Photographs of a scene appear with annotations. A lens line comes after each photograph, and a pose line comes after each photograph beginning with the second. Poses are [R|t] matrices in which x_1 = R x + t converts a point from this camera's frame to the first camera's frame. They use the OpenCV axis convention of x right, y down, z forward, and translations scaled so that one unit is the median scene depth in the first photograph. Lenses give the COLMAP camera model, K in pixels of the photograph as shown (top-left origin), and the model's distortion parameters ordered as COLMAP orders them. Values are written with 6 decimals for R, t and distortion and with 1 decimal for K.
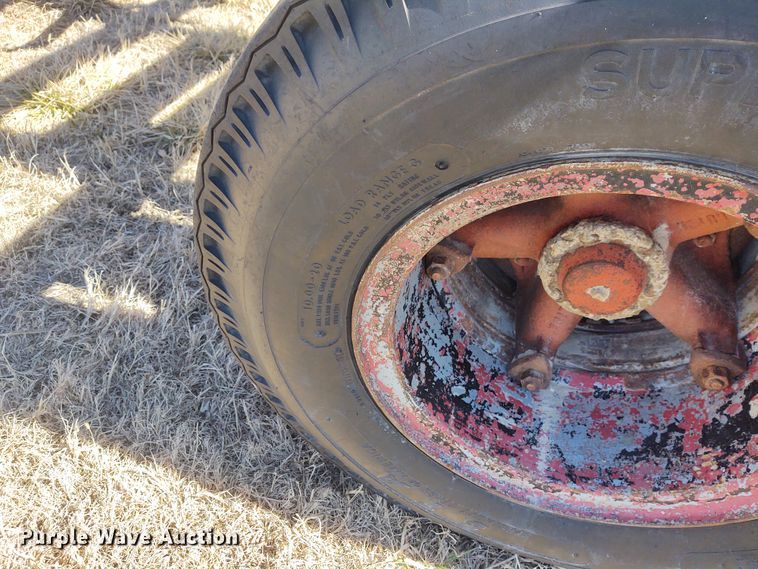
lens RADIAL K [[555.9, 0, 379.5], [0, 555.9, 261.1], [0, 0, 1]] dist [-0.009663, -0.082027]
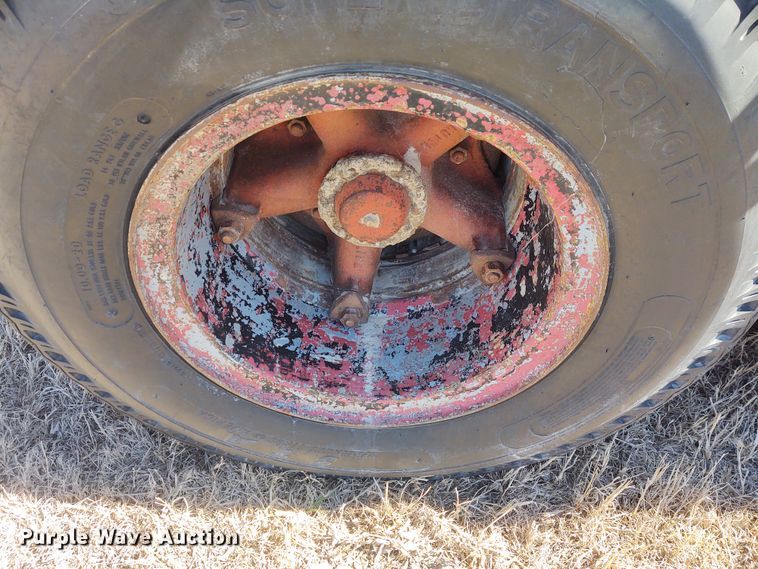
lens RADIAL K [[545.9, 0, 378.9], [0, 545.9, 271.6], [0, 0, 1]] dist [0.027414, -0.091367]
pose [[0.959123, -0.228152, 0.167420, 0.185497], [0.225760, 0.973609, 0.033441, 0.113305], [-0.170631, 0.005723, 0.985318, -0.079509]]
